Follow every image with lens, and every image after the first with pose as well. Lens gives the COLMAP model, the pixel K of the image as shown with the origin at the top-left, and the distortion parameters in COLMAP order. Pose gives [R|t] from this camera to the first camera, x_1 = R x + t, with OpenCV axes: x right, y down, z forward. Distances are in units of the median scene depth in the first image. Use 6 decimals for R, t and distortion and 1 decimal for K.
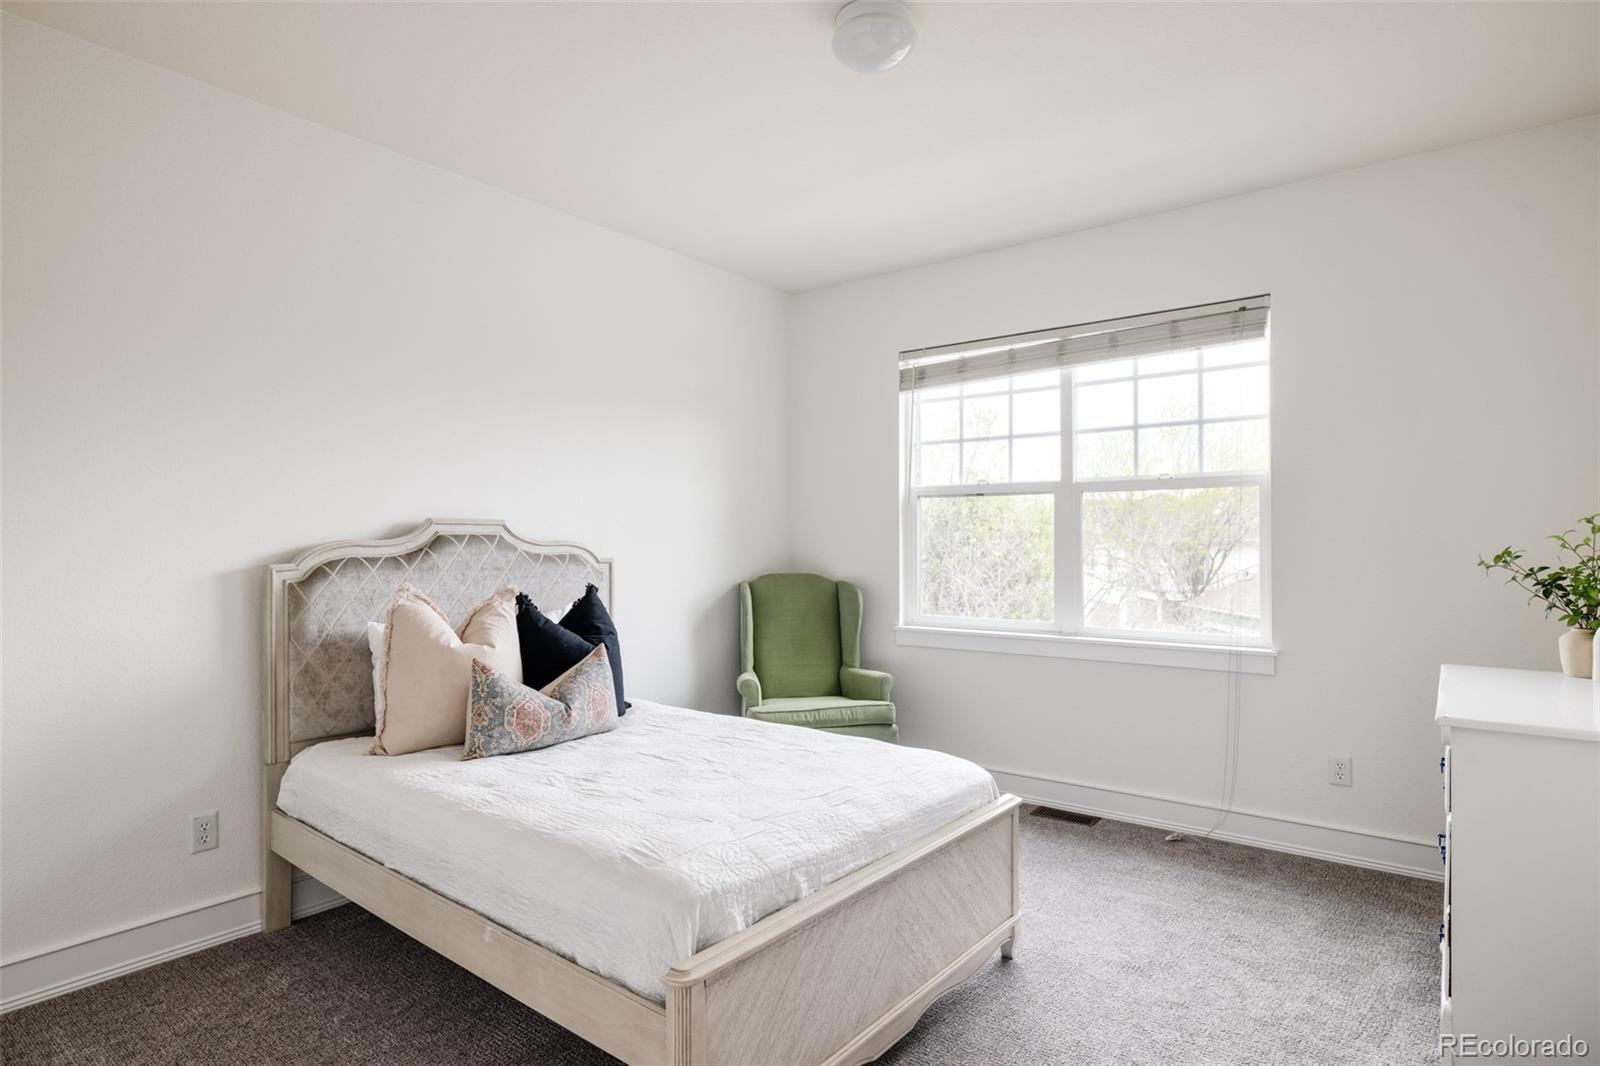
lens RADIAL K [[859.5, 0, 804.4], [0, 859.5, 540.4], [0, 0, 1]] dist [0.003706, 0.000637]
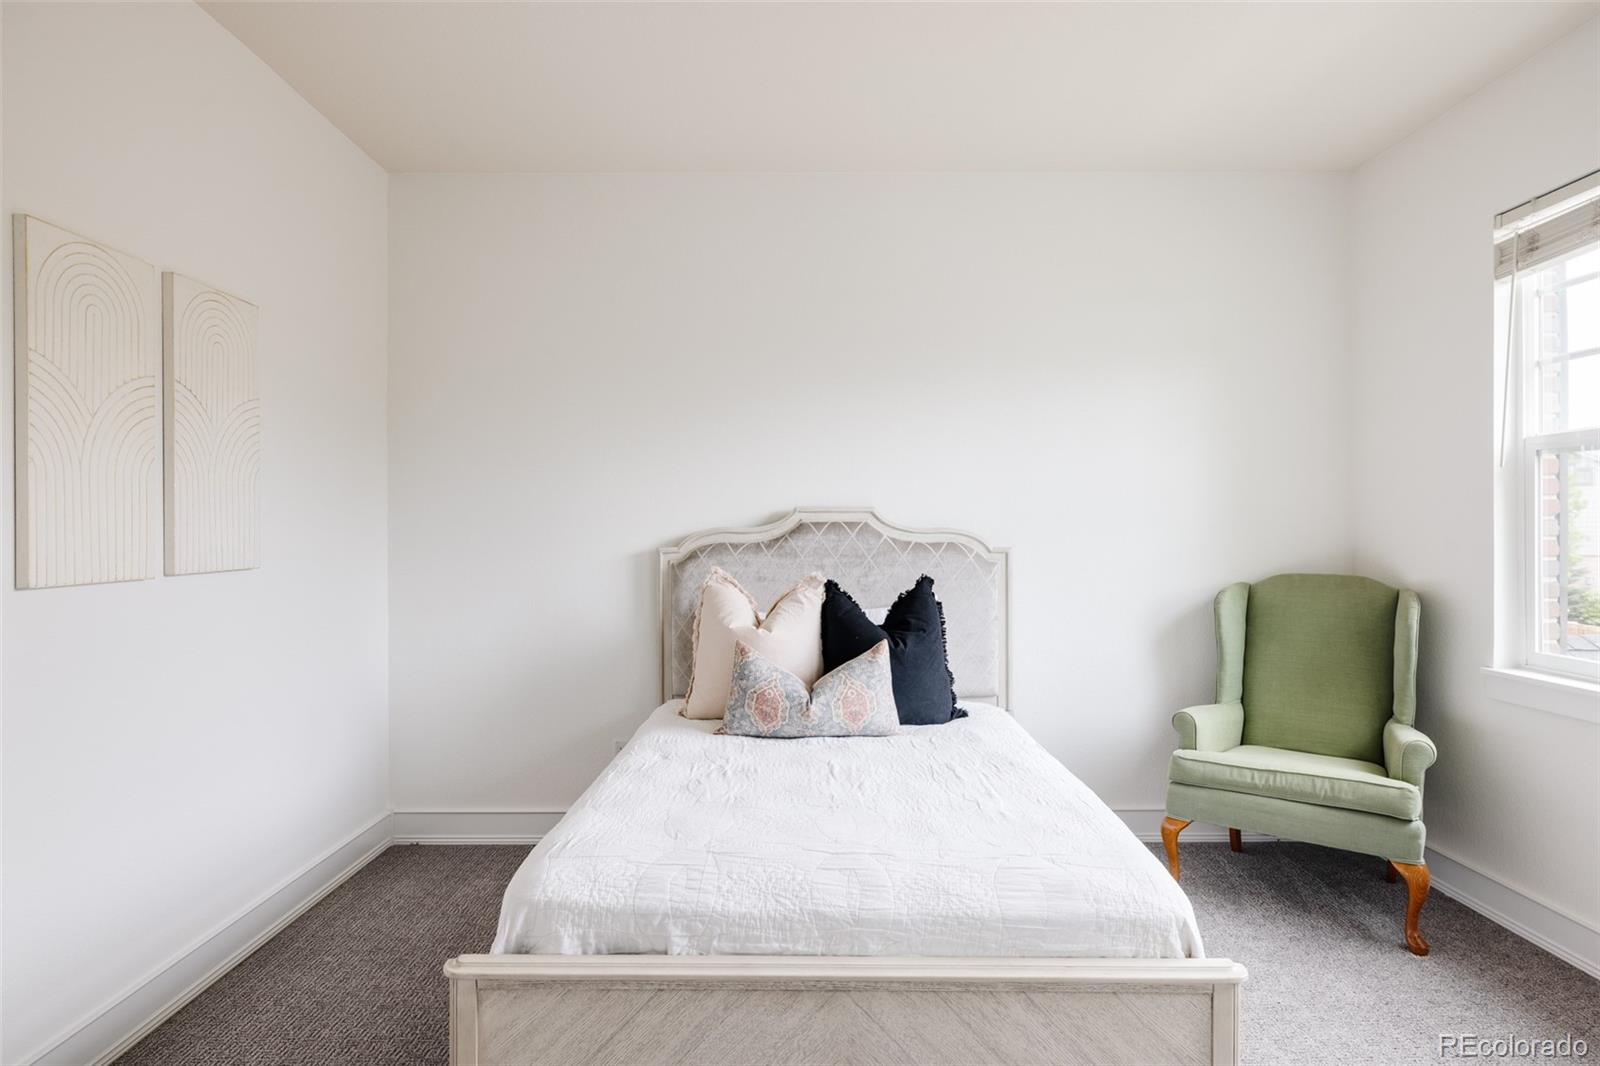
lens RADIAL K [[895.5, 0, 801.2], [0, 895.5, 527.6], [0, 0, 1]] dist [0.005488, 0.000955]
pose [[0.615418, -0.000518, -0.788201, 0.498715], [0.002538, 0.999996, 0.001325, -0.001838], [0.788197, -0.002816, 0.615417, 0.363378]]
